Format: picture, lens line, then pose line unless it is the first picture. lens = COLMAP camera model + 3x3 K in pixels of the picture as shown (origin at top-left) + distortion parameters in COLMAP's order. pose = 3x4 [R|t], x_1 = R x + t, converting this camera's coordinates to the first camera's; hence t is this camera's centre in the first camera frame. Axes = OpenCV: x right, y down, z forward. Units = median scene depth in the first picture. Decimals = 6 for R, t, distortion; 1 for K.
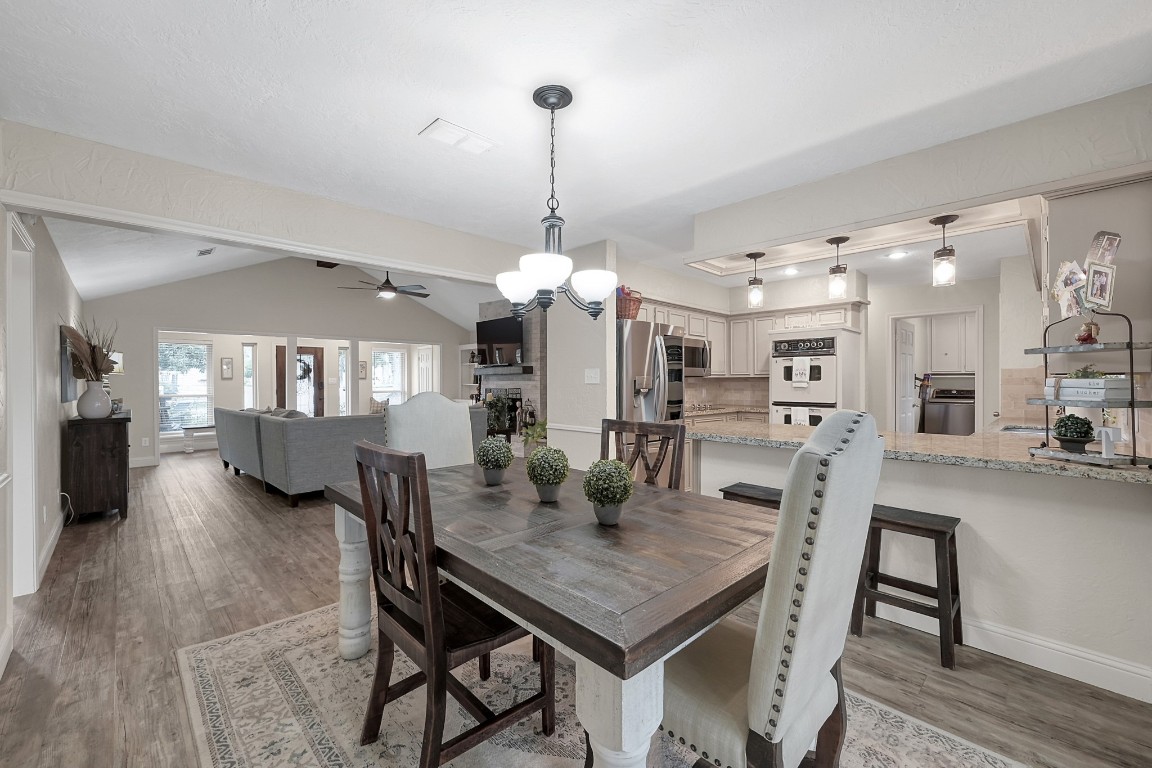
lens RADIAL K [[463.9, 0, 566.2], [0, 463.9, 383.0], [0, 0, 1]] dist [-0.001085, 0.000208]
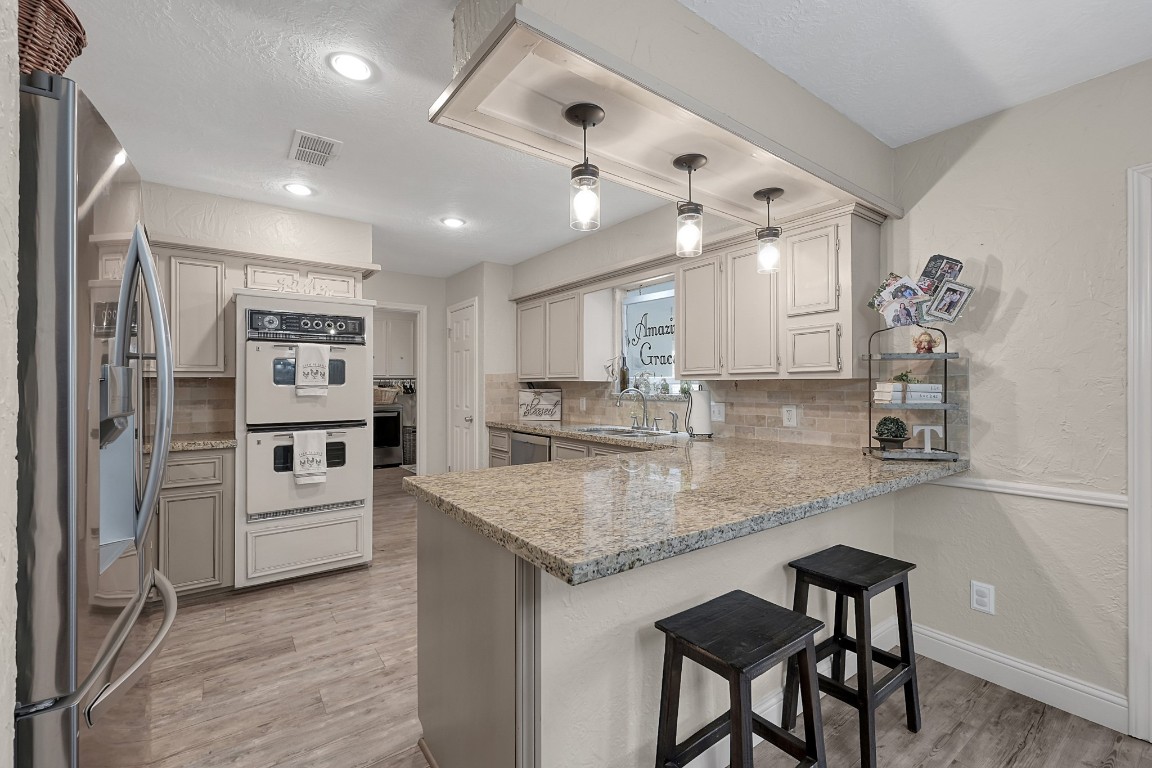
lens RADIAL K [[485.6, 0, 570.9], [0, 485.6, 380.2], [0, 0, 1]] dist [-0.001238, -0.001005]
pose [[0.133361, 0.011221, 0.991004, -0.049055], [0.002684, 0.999928, -0.011683, -0.002807], [-0.991064, 0.004218, 0.133321, 0.611697]]
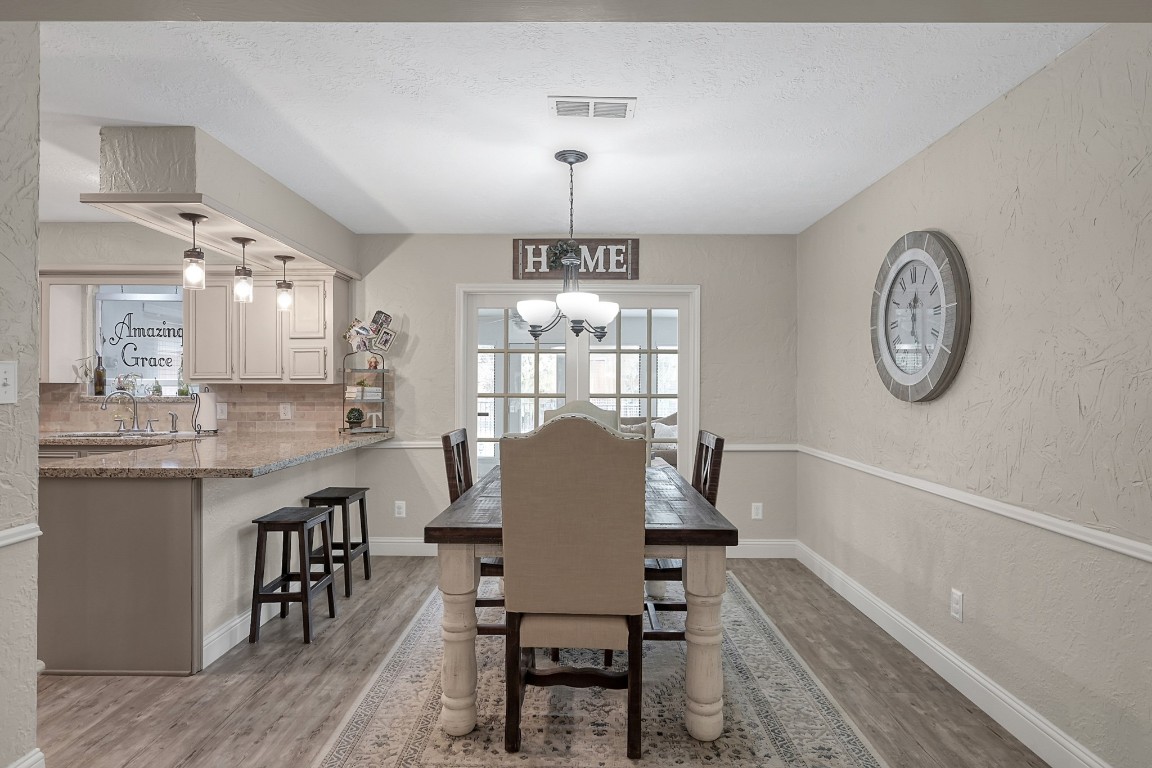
lens RADIAL K [[660.6, 0, 571.1], [0, 660.6, 389.6], [0, 0, 1]] dist [-0.011231, 0.004047]
pose [[-0.718601, -0.007305, 0.695384, -0.465200], [0.000329, 0.999941, 0.010845, -0.010656], [-0.695422, 0.008023, -0.718557, 0.852773]]
